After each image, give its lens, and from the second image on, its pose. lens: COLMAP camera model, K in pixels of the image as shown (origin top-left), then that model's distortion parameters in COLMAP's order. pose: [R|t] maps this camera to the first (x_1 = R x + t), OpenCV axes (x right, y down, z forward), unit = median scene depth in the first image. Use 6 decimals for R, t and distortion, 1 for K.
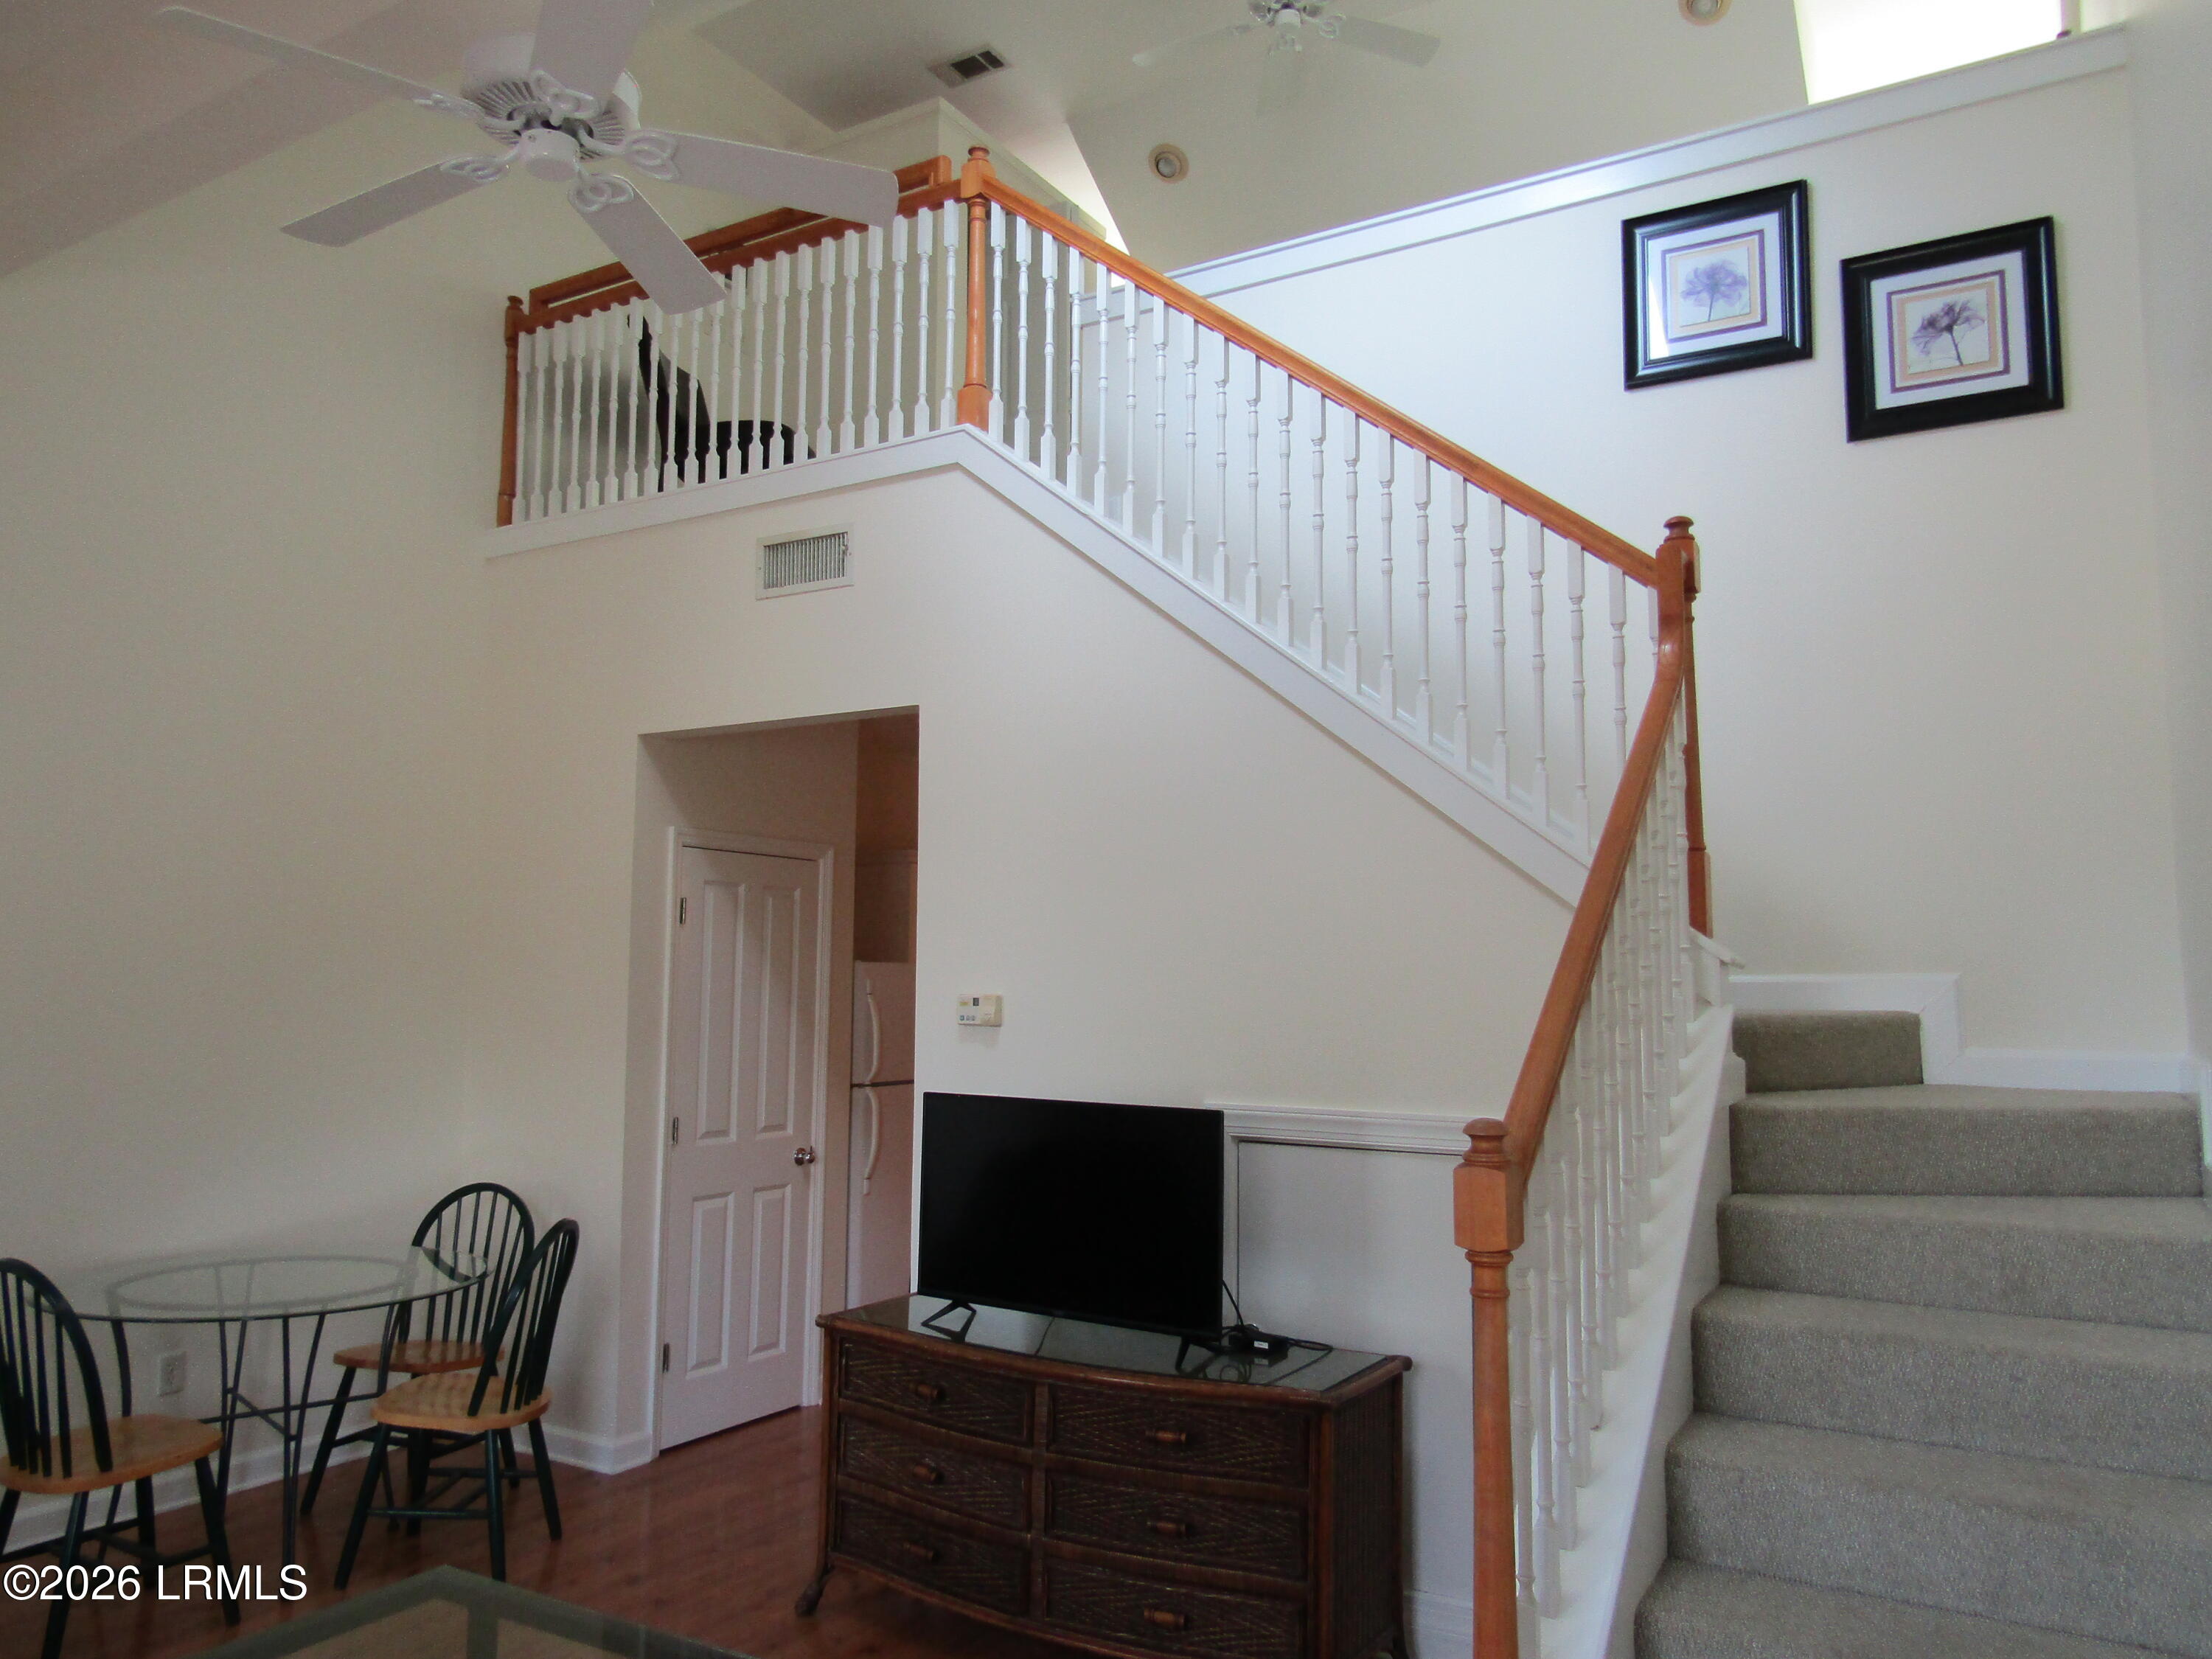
lens RADIAL K [[1594.9, 0, 1114.4], [0, 1594.9, 828.9], [0, 0, 1]] dist [-0.001216, -0.001283]
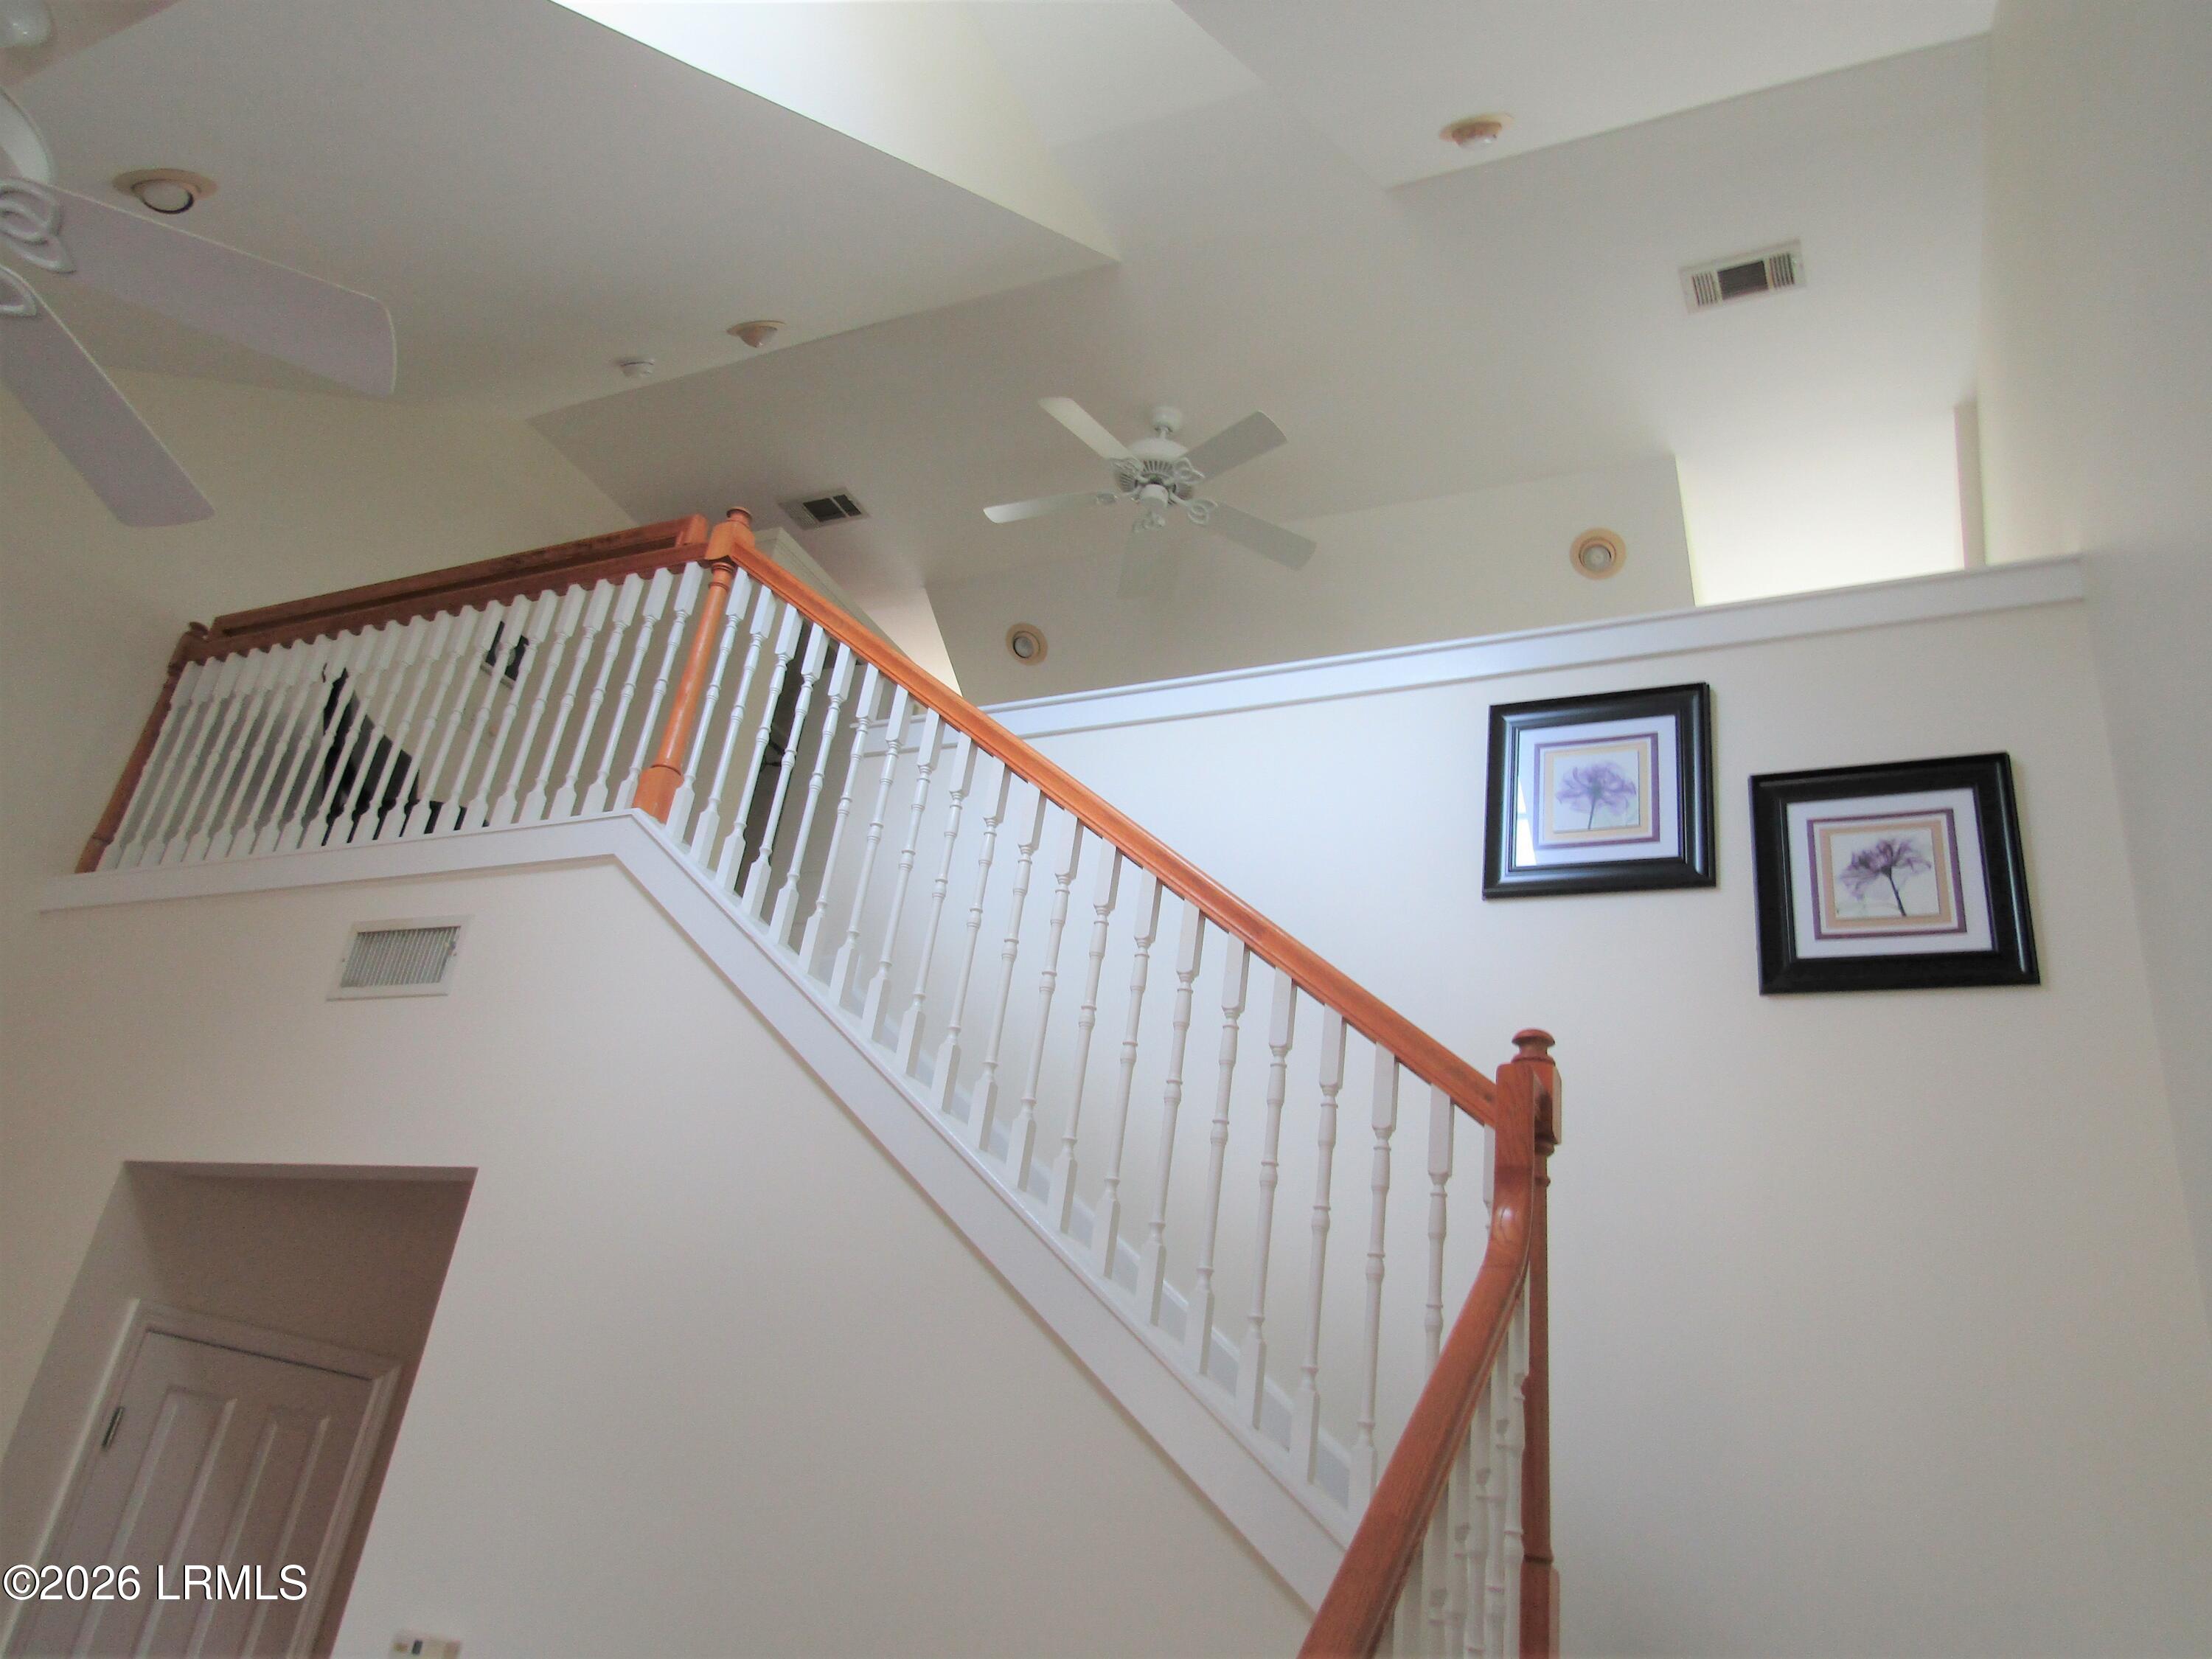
lens RADIAL K [[1595.7, 0, 1107.0], [0, 1595.7, 833.3], [0, 0, 1]] dist [-0.011108, 0.008358]
pose [[0.987740, 0.152367, 0.033980, 0.108666], [-0.132047, 0.931562, -0.338756, -0.013910], [-0.083270, 0.330116, 0.940260, 0.272534]]
